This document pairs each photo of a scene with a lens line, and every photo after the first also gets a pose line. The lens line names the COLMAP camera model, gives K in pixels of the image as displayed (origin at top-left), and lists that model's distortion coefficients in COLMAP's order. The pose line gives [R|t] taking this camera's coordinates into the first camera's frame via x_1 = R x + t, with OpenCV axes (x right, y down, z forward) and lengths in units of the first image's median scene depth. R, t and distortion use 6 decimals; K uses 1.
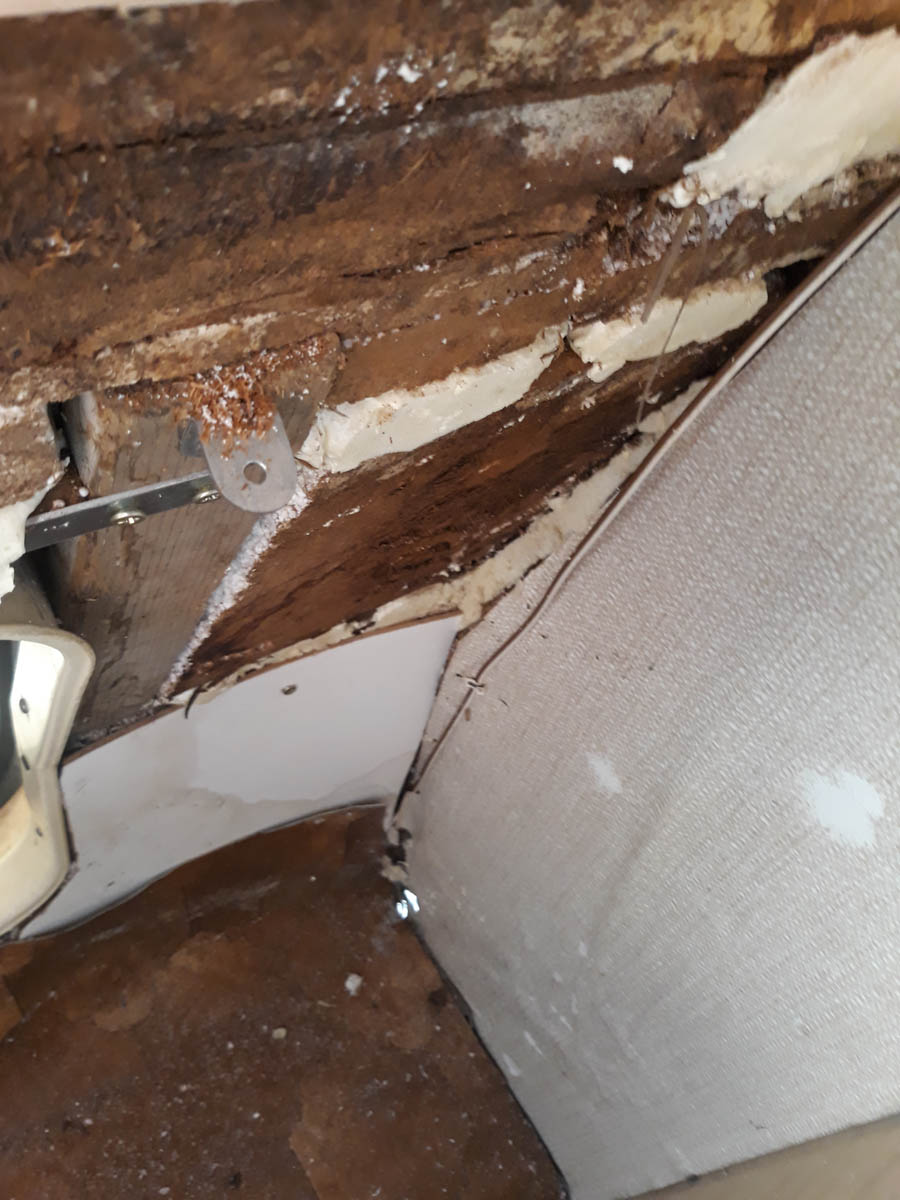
lens RADIAL K [[949.9, 0, 398.8], [0, 949.9, 600.2], [0, 0, 1]] dist [0.001269, -0.049128]
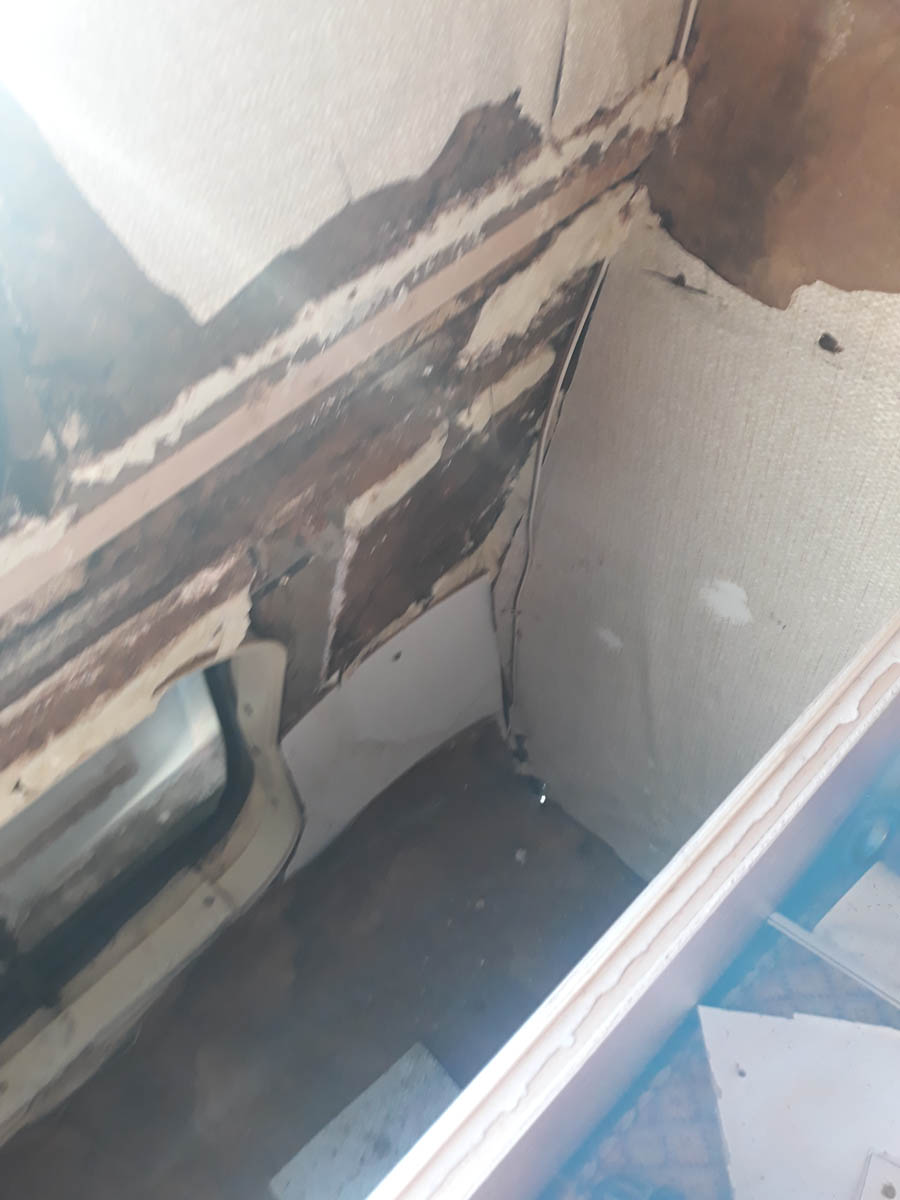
lens RADIAL K [[955.8, 0, 430.9], [0, 955.8, 599.9], [0, 0, 1]] dist [0.000119, -0.075986]
pose [[0.938299, -0.336190, -0.081070, 0.119027], [0.336616, 0.941601, -0.008759, 0.053311], [0.079280, -0.019071, 0.996670, -0.690798]]
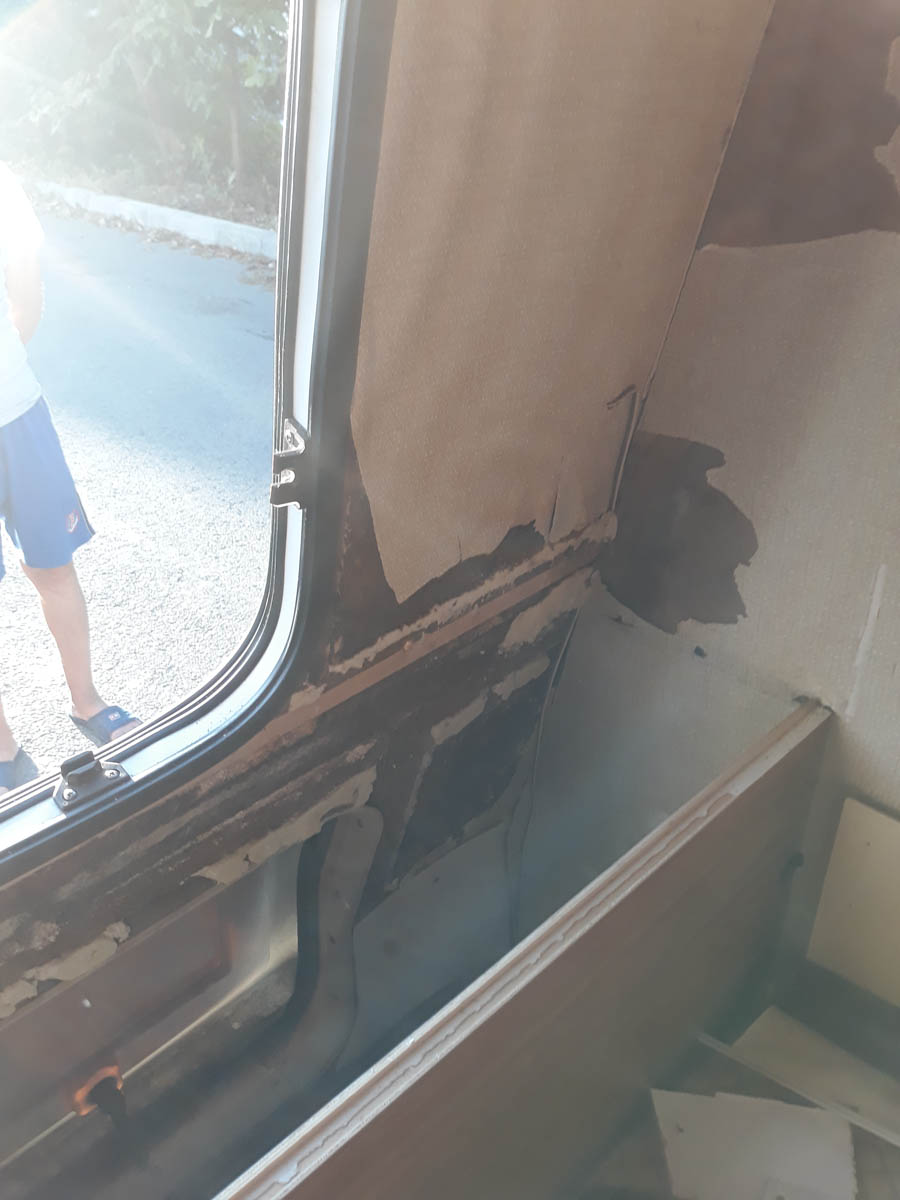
lens RADIAL K [[971.2, 0, 450.0], [0, 971.2, 600.0], [0, 0, 1]] dist [0.006686, -0.047059]
pose [[0.952762, -0.293858, 0.076767, -0.090645], [0.300749, 0.877542, -0.373457, 0.478337], [0.042377, 0.378903, 0.924466, -1.619240]]
